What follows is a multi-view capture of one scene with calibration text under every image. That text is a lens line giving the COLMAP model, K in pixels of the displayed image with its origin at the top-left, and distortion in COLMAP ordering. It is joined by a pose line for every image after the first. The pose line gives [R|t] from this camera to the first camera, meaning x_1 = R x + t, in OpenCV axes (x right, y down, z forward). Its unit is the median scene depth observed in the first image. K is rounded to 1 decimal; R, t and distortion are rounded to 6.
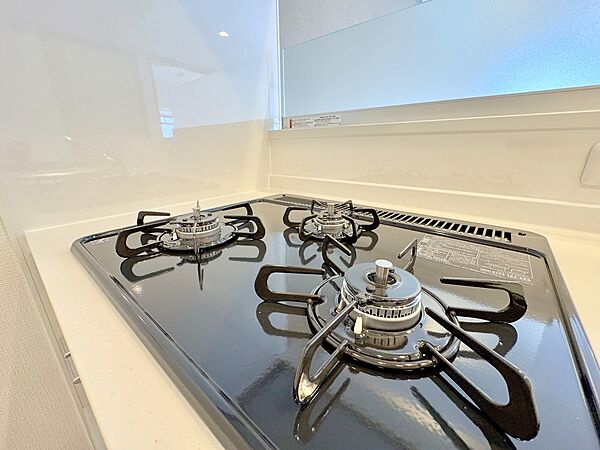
lens RADIAL K [[239.6, 0, 298.6], [0, 239.6, 224.8], [0, 0, 1]] dist [-0.009031, -0.000017]
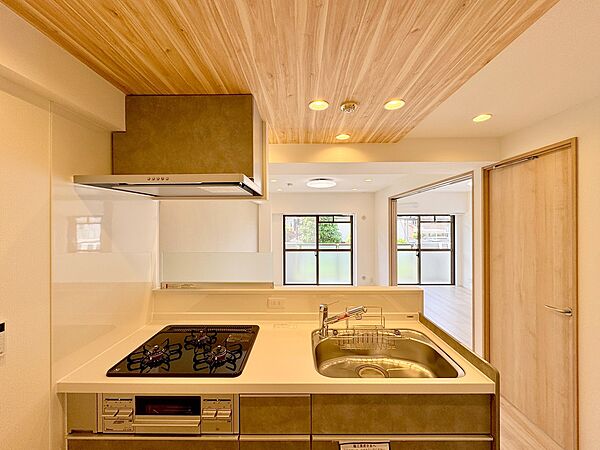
lens RADIAL K [[239.6, 0, 298.6], [0, 239.6, 224.8], [0, 0, 1]] dist [-0.009031, -0.000017]
pose [[0.775857, 0.002358, 0.630904, -0.888018], [0.197720, 0.948709, -0.246693, -0.400213], [-0.599126, 0.316141, 0.735597, -2.618678]]
